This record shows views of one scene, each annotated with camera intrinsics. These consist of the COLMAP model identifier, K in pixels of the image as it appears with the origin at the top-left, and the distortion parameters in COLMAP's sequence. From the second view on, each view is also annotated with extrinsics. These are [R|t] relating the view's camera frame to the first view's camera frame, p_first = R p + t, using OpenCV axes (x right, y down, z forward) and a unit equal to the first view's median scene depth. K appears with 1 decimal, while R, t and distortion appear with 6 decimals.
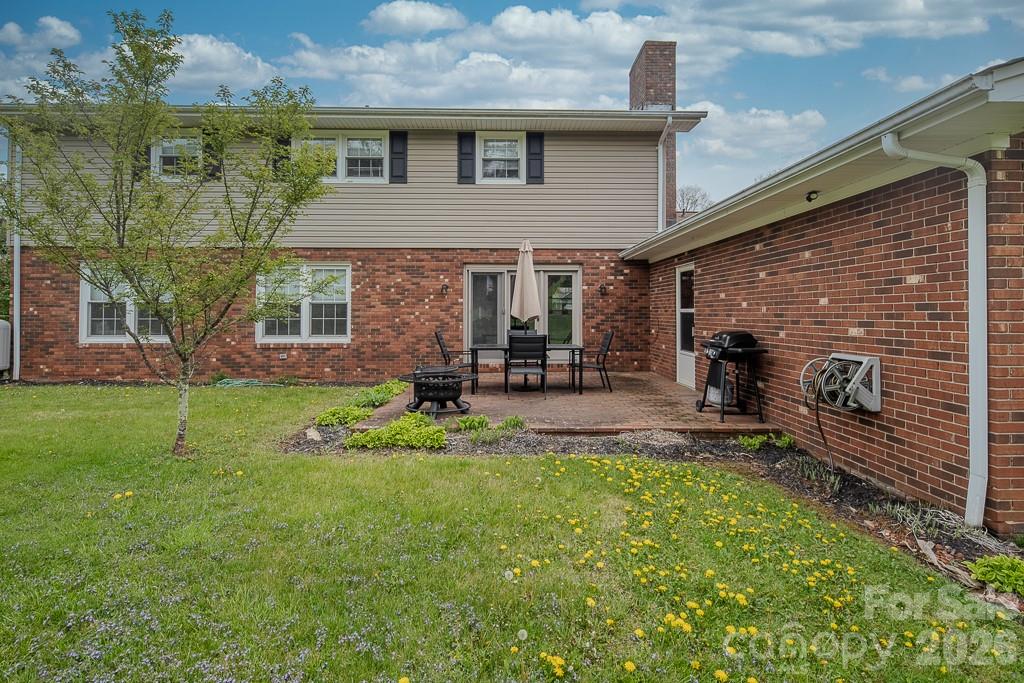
lens RADIAL K [[504.5, 0, 512.0], [0, 504.5, 341.5], [0, 0, 1]] dist [0.000512, -0.000150]
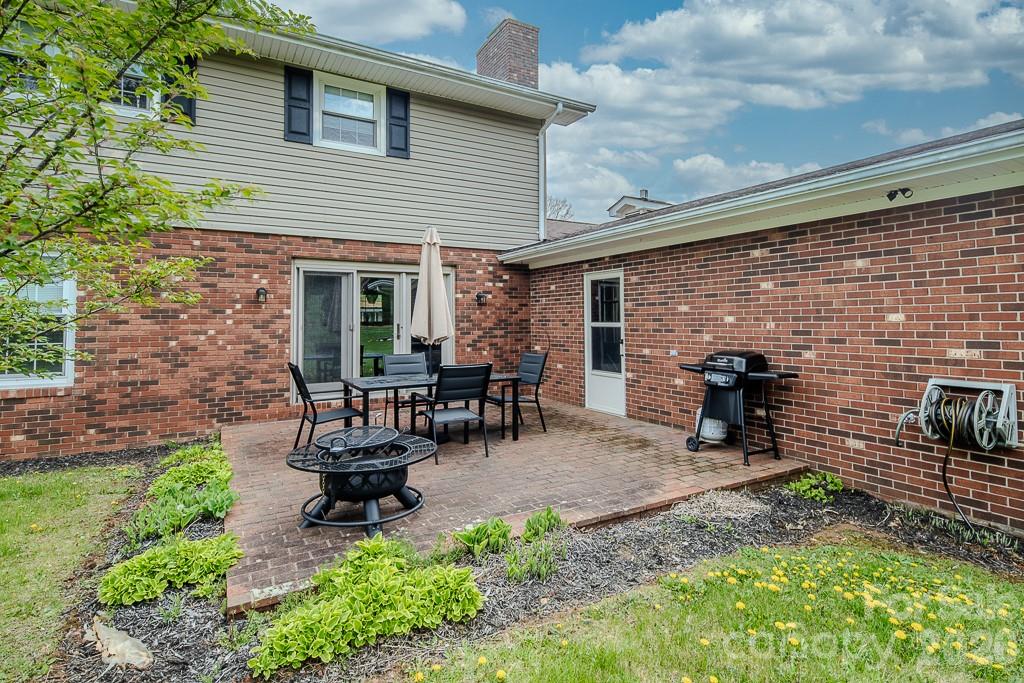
lens RADIAL K [[506.9, 0, 512.4], [0, 506.9, 323.1], [0, 0, 1]] dist [-0.000011, -0.000605]
pose [[0.869557, -0.010649, 0.493717, -0.178582], [0.036563, 0.998412, -0.042862, -0.026749], [-0.492477, 0.055323, 0.868565, 0.268255]]
